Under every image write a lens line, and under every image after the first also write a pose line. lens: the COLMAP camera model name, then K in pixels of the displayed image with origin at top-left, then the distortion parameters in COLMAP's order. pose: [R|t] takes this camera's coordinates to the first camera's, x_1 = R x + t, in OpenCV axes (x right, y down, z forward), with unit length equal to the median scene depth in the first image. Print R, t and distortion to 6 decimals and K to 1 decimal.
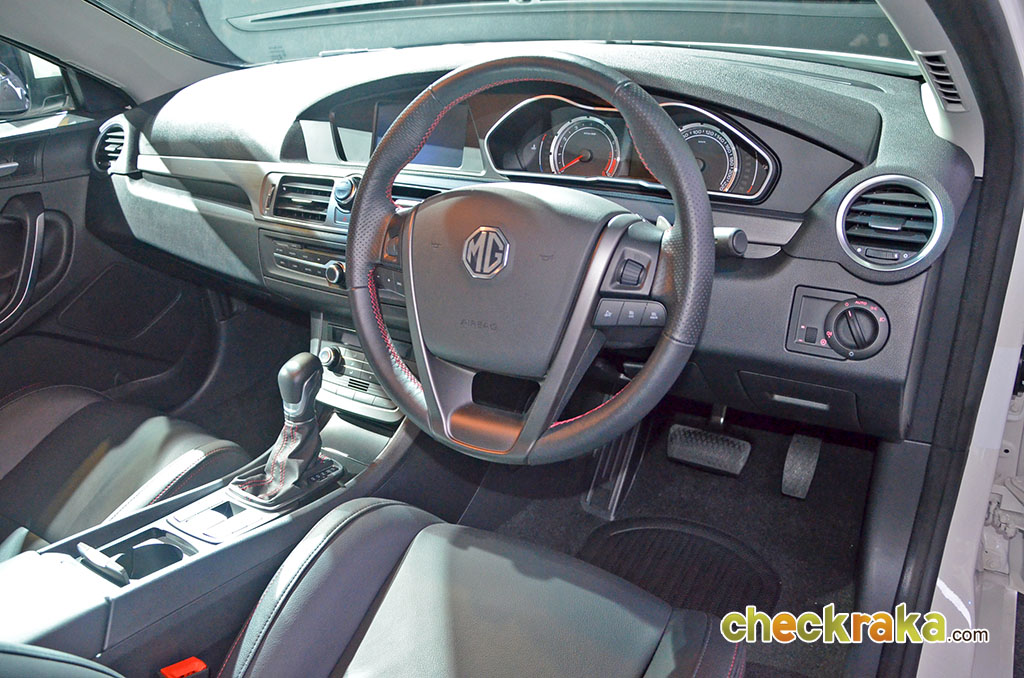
lens RADIAL K [[815.9, 0, 512.0], [0, 815.9, 339.0], [0, 0, 1]] dist [-0.138017, 0.159402]
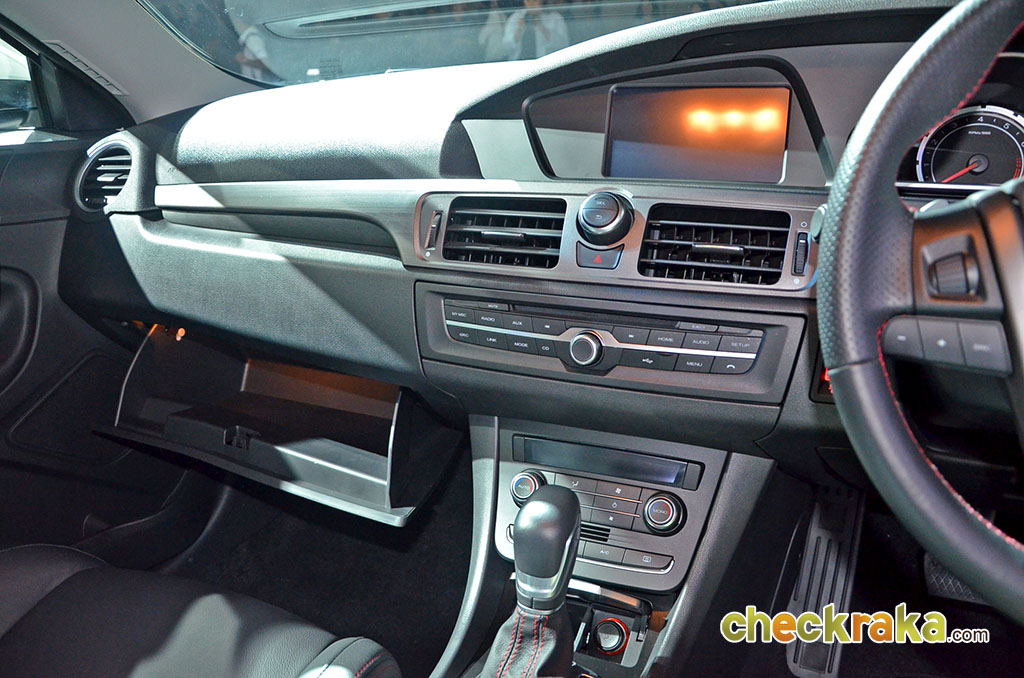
lens RADIAL K [[815.9, 0, 512.0], [0, 815.9, 339.0], [0, 0, 1]] dist [-0.138017, 0.159402]
pose [[0.989685, -0.012000, 0.142757, -0.307488], [0.029332, 0.992349, -0.119933, -0.015399], [-0.140226, 0.122883, 0.982464, 0.355965]]
